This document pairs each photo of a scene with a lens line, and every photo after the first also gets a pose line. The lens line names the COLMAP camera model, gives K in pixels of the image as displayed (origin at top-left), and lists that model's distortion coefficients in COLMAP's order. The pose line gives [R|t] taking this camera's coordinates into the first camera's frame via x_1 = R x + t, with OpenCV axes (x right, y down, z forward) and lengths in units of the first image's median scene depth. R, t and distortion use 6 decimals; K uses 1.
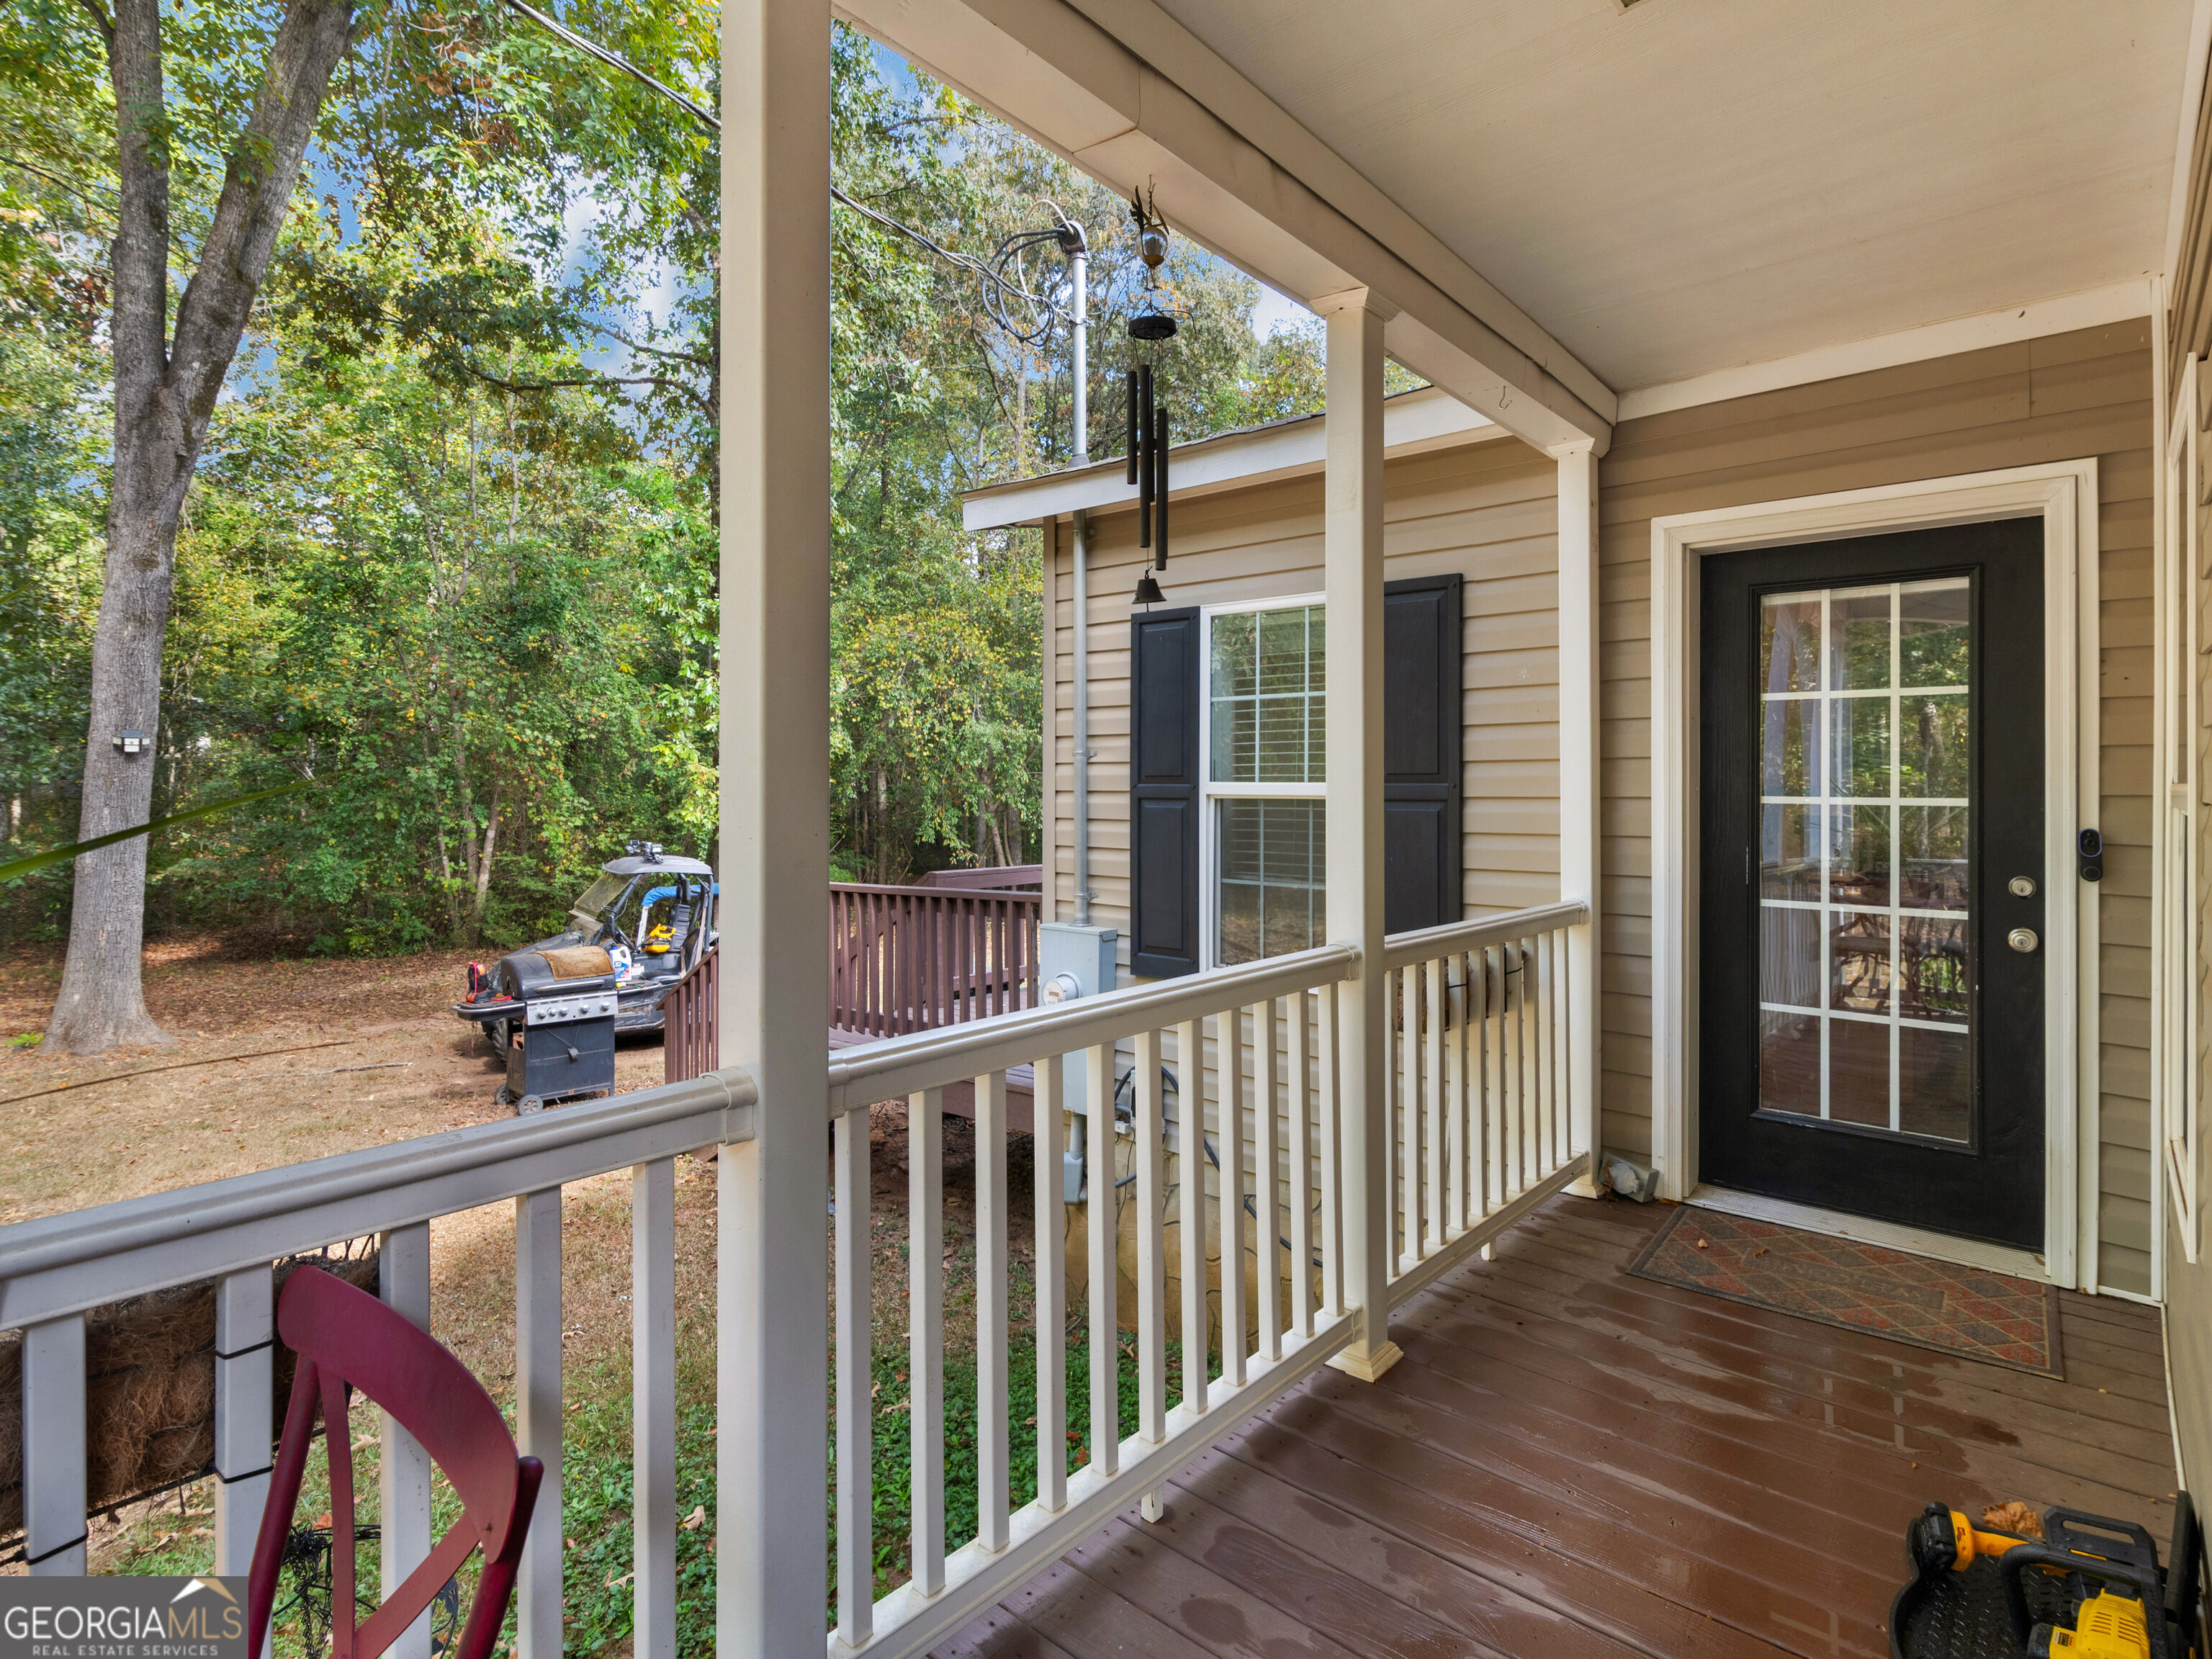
lens RADIAL K [[1139.8, 0, 1106.6], [0, 1139.8, 812.5], [0, 0, 1]] dist [-0.001922, 0.000566]
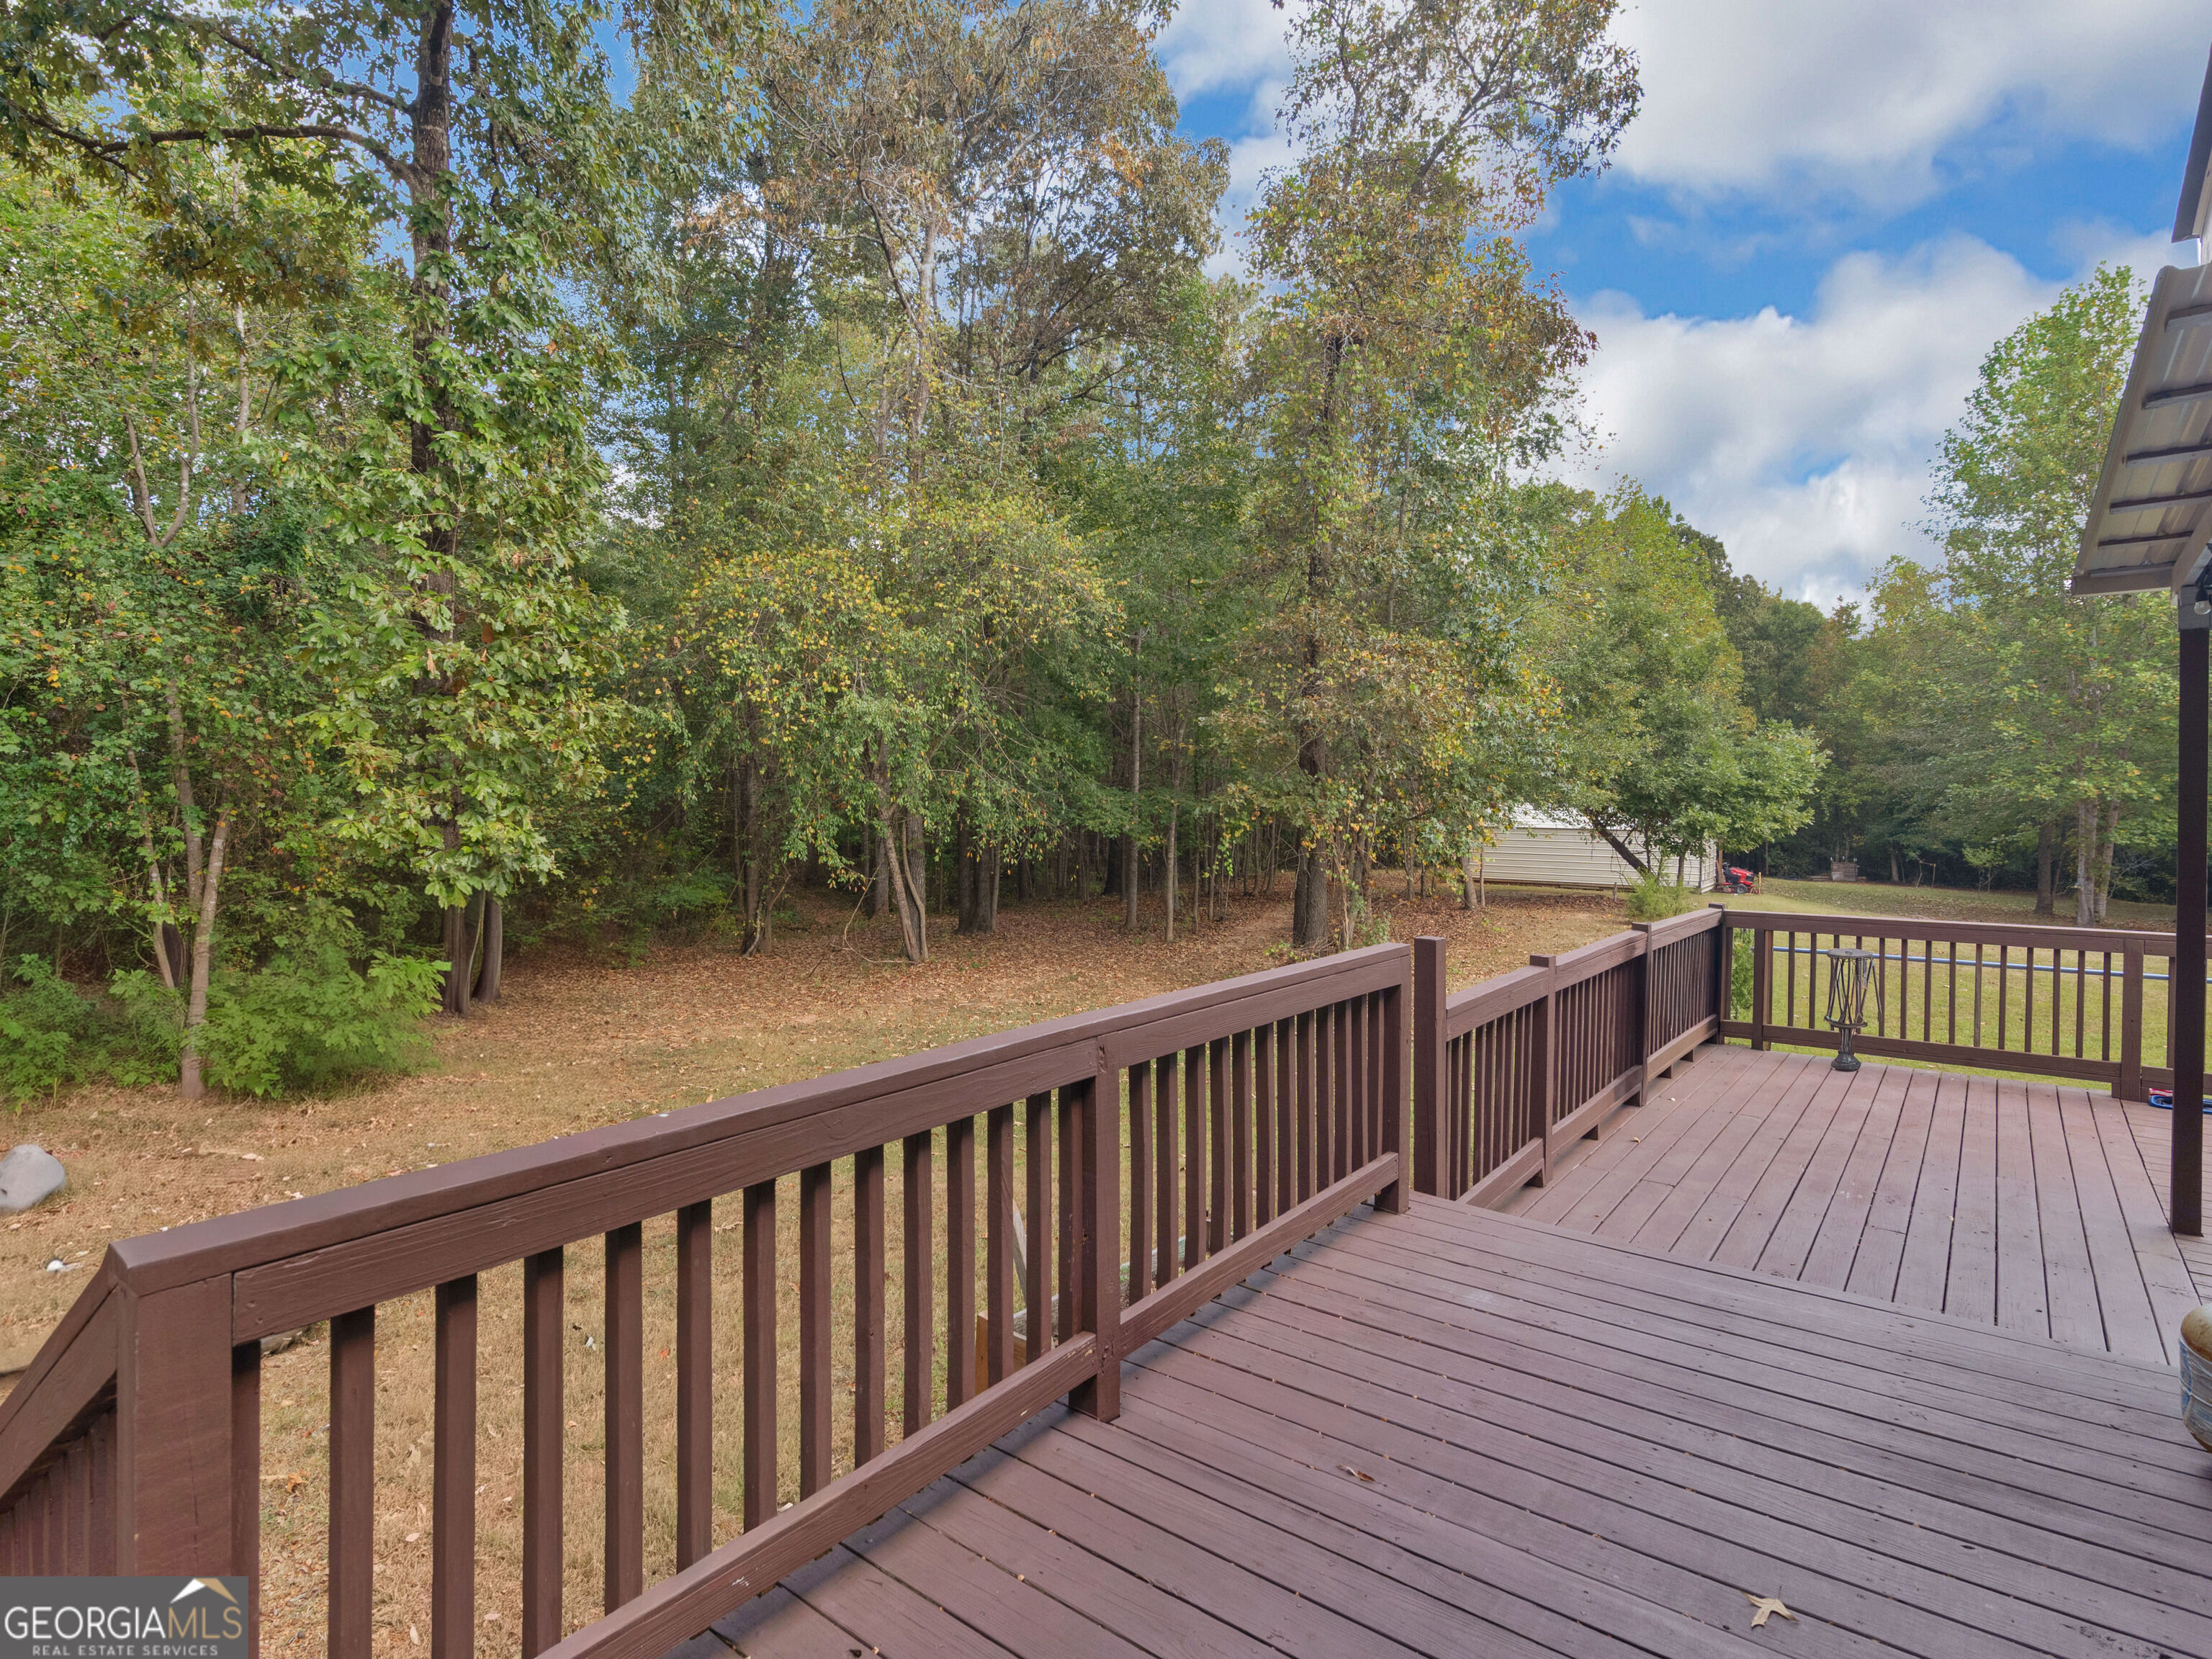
lens RADIAL K [[1139.8, 0, 1118.8], [0, 1139.8, 825.2], [0, 0, 1]] dist [-0.001922, 0.000566]
pose [[0.996616, 0.004986, 0.082043, -0.007008], [-0.005679, 0.999950, 0.008205, -0.003977], [-0.081998, -0.008644, 0.996595, 0.247231]]
